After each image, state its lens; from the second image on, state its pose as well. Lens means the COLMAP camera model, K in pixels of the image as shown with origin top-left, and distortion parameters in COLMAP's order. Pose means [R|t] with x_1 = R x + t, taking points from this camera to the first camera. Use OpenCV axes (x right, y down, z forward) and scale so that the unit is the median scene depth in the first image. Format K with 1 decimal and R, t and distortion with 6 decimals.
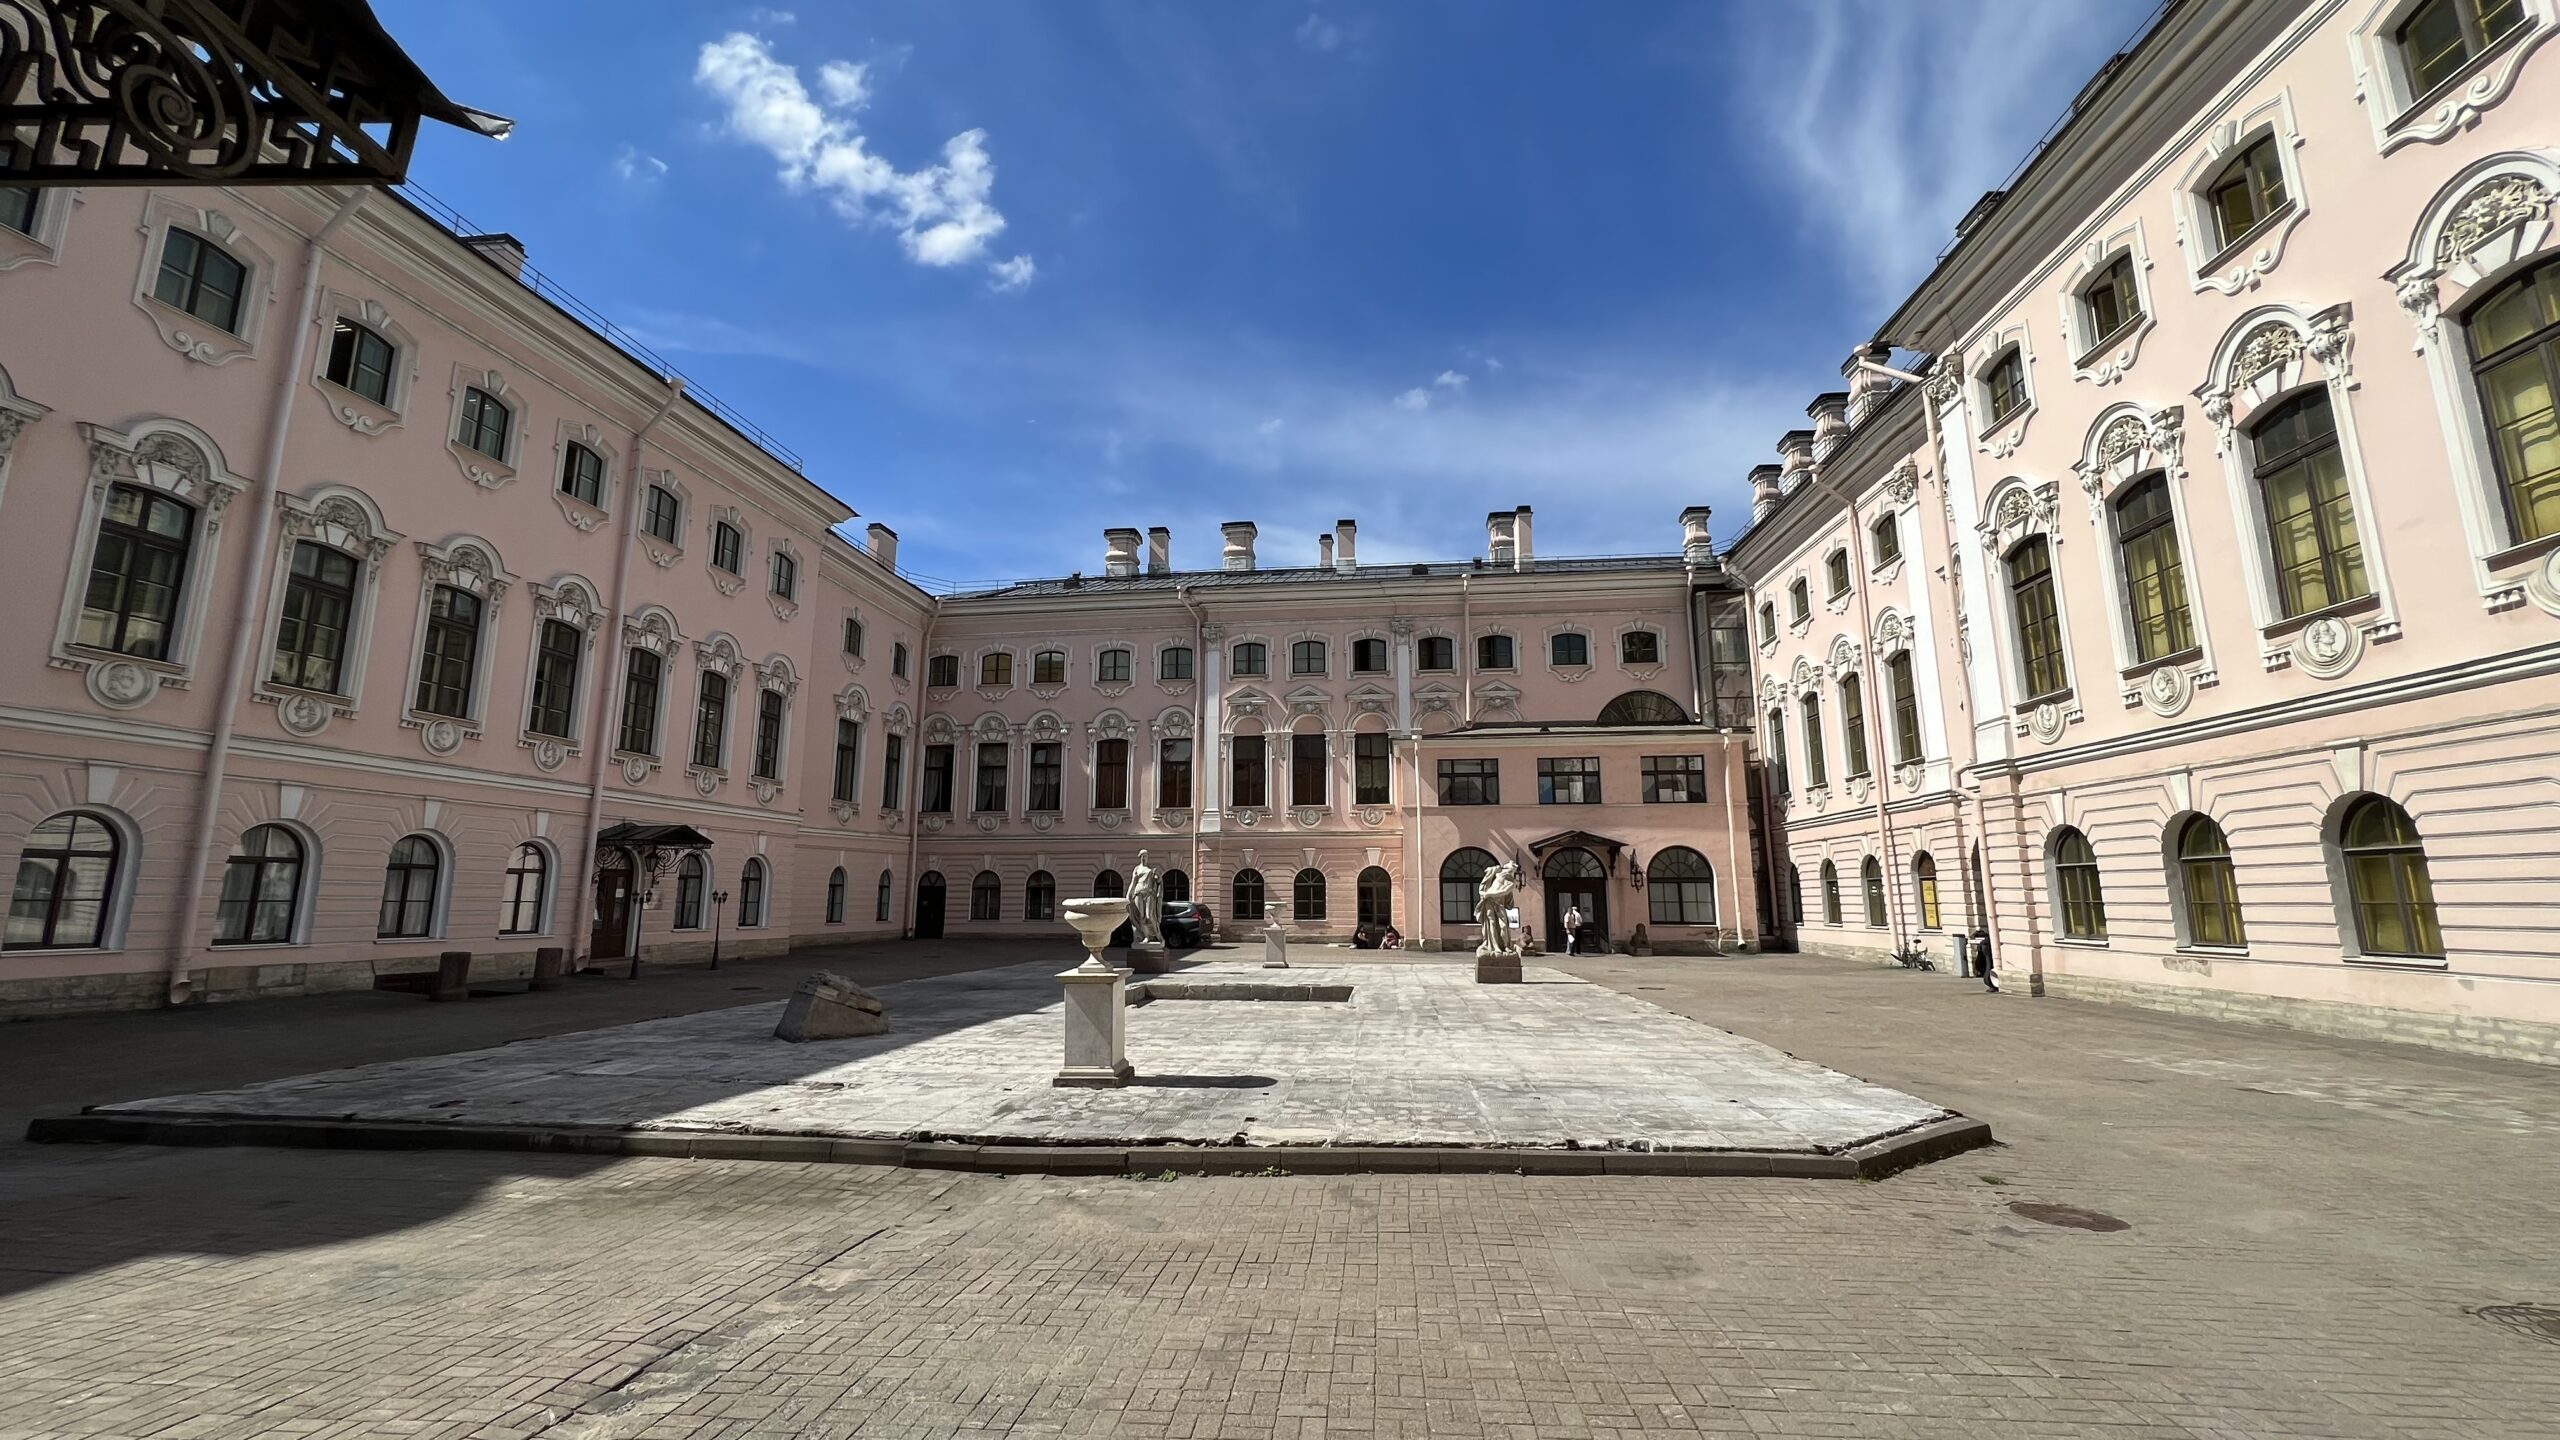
lens RADIAL K [[1026.6, 0, 1272.2], [0, 1026.6, 702.9], [0, 0, 1]] dist [-0.000296, -0.000183]
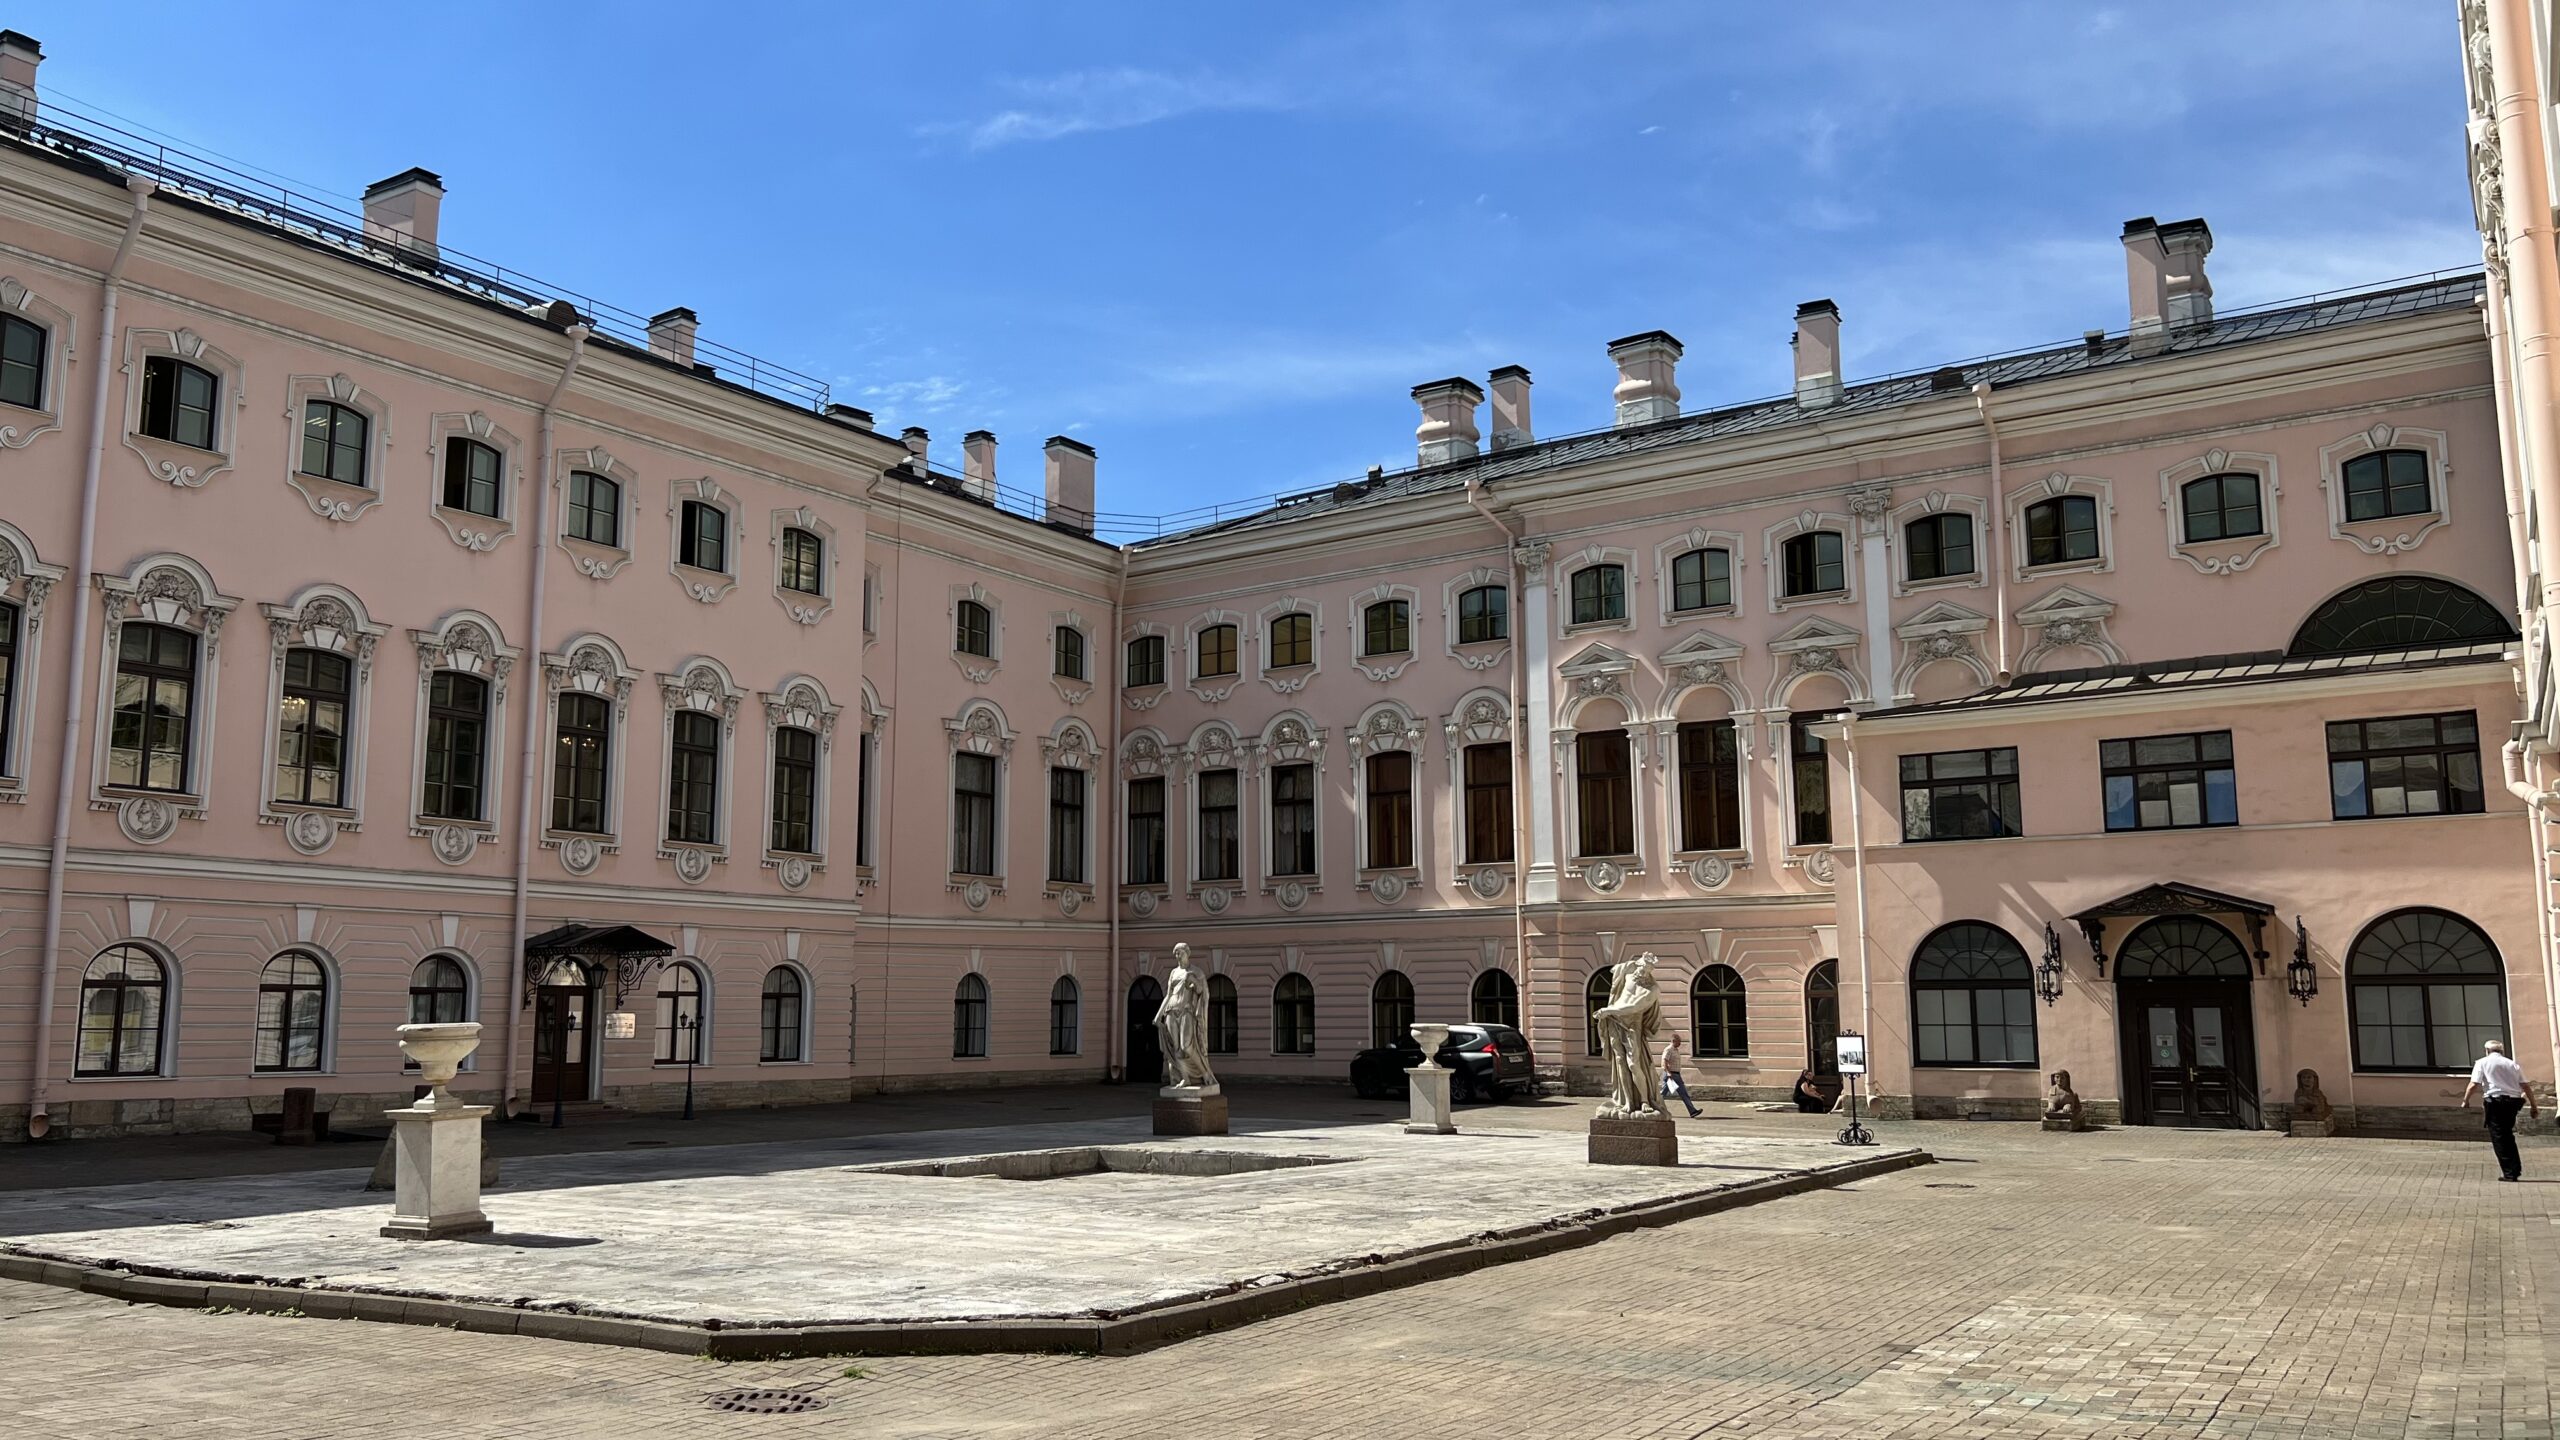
lens RADIAL K [[1933.3, 0, 1280.0], [0, 1933.3, 720.0], [0, 0, 1]] dist [0.059975, -0.081245]
pose [[0.888916, -0.072789, -0.452250, 0.332249], [0.089040, 0.995919, 0.014719, -0.005669], [0.449333, -0.053352, 0.891770, -0.028052]]
